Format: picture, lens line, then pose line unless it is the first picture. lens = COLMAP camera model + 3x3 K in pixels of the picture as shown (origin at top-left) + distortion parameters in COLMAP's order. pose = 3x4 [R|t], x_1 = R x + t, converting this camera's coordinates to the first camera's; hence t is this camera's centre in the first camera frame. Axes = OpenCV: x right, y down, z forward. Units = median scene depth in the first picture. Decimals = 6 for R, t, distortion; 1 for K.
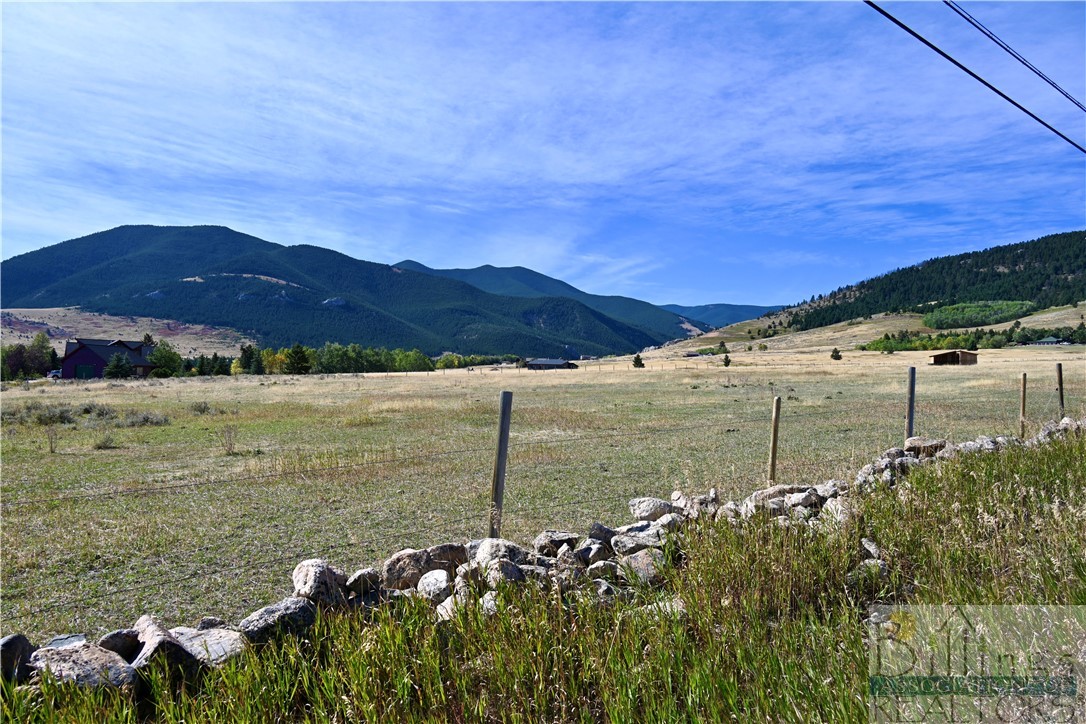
lens RADIAL K [[720.6, 0, 542.1], [0, 720.6, 347.9], [0, 0, 1]] dist [0.001357, -0.001330]
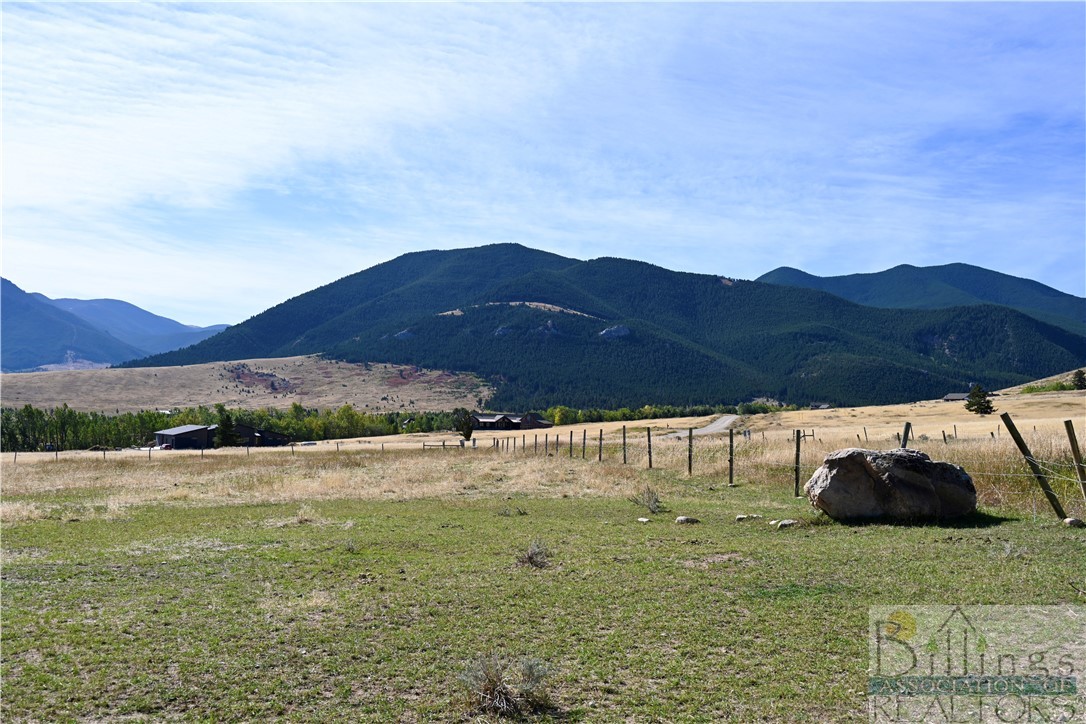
lens RADIAL K [[982.5, 0, 539.8], [0, 982.5, 346.9], [0, 0, 1]] dist [-0.002464, 0.000000]
pose [[0.884939, -0.045413, -0.463487, 0.098505], [0.023998, 0.998359, -0.051999, 0.000423], [0.465088, 0.034893, 0.884577, 0.093832]]
